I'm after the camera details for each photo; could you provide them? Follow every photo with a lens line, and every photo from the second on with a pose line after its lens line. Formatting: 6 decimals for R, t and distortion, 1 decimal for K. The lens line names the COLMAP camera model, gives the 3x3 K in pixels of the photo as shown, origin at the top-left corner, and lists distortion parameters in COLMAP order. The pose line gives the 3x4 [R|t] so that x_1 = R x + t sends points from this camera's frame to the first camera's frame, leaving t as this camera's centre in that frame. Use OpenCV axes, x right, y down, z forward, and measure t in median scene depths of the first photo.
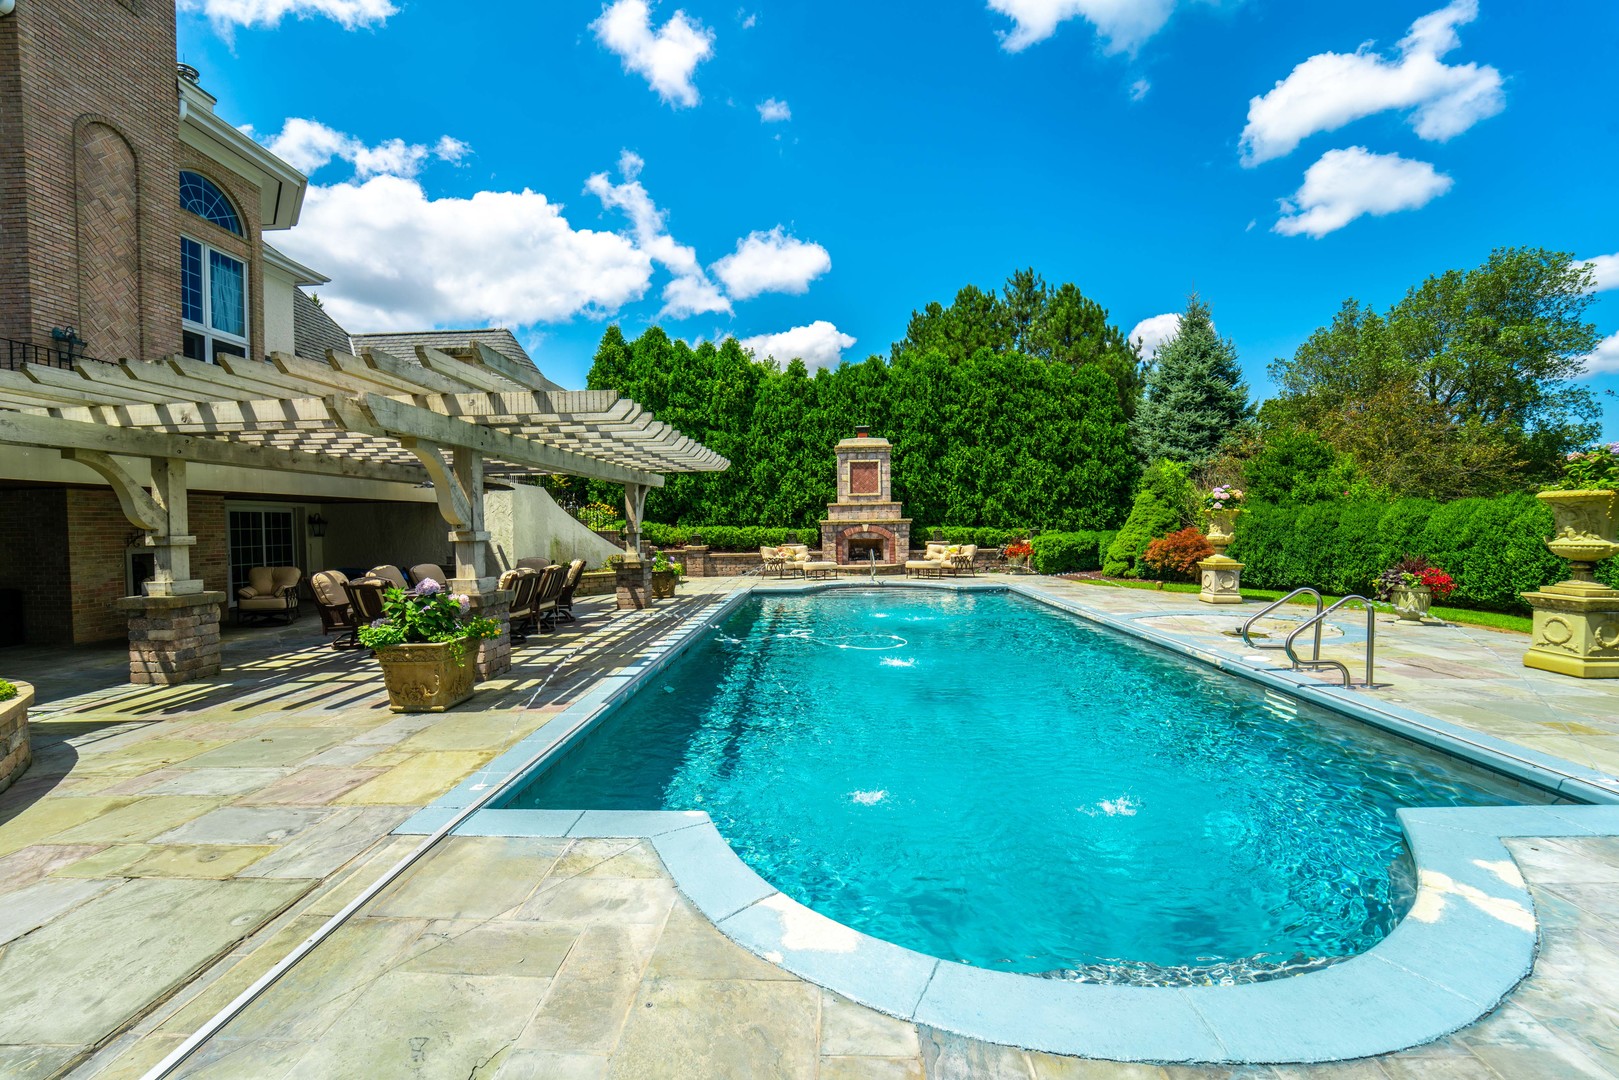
lens RADIAL K [[655.6, 0, 802.2], [0, 655.6, 549.6], [0, 0, 1]] dist [-0.013271, -0.001793]
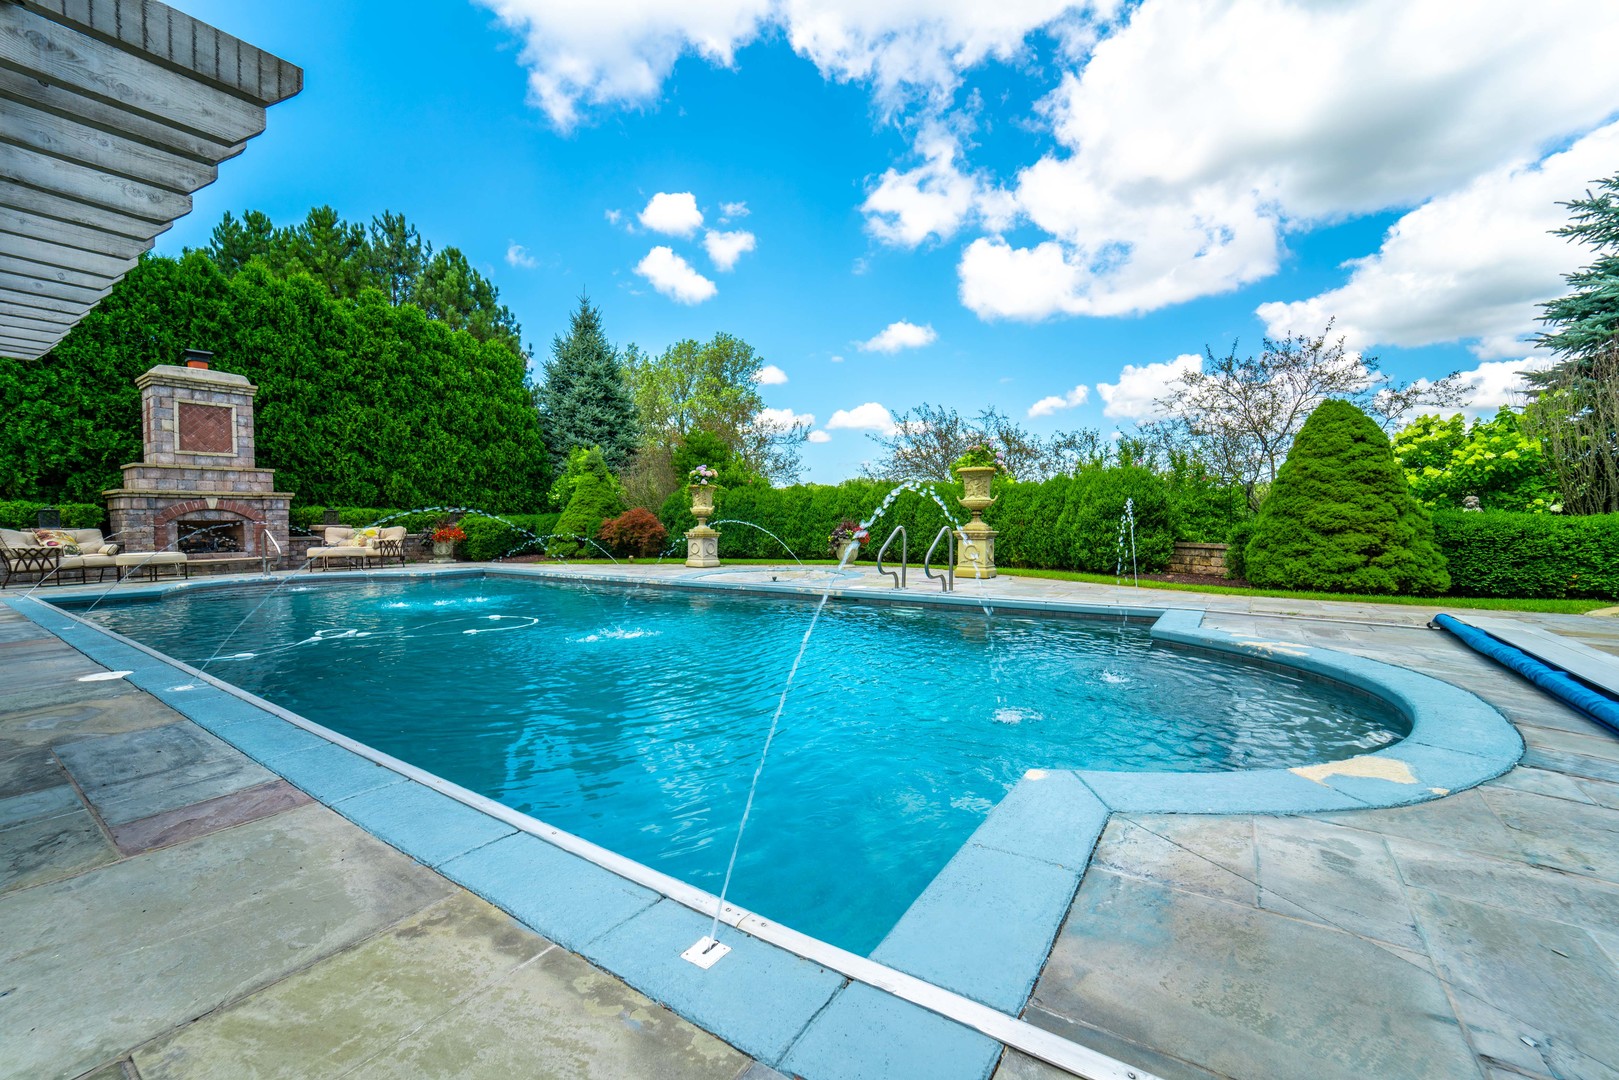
lens RADIAL K [[655.6, 0, 797.0], [0, 655.6, 548.9], [0, 0, 1]] dist [-0.013271, -0.001793]
pose [[0.524520, -0.022574, 0.851099, -0.145961], [0.033498, 0.999422, 0.005864, 0.027754], [-0.850739, 0.025434, 0.524972, 0.146021]]
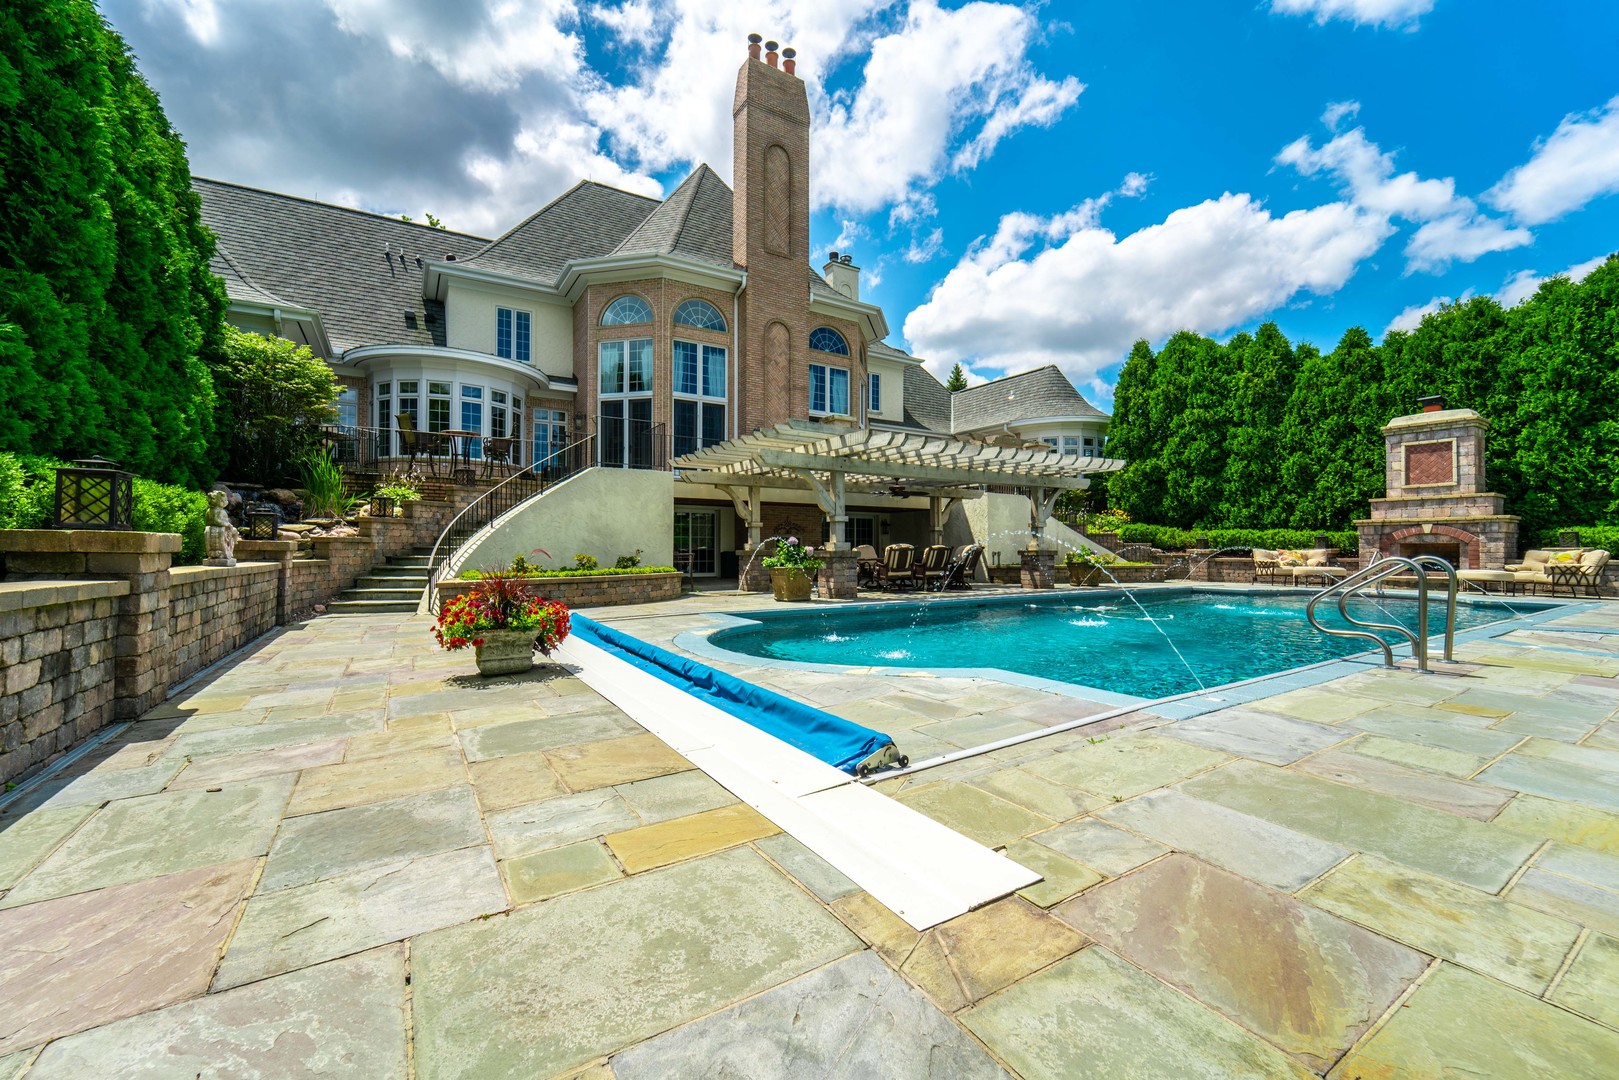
lens RADIAL K [[655.6, 0, 814.2], [0, 655.6, 542.9], [0, 0, 1]] dist [-0.013271, -0.001793]
pose [[0.572798, 0.006643, -0.819670, 0.293174], [-0.039711, 0.999018, -0.019654, 0.025760], [0.818734, 0.043807, 0.572499, -0.018034]]
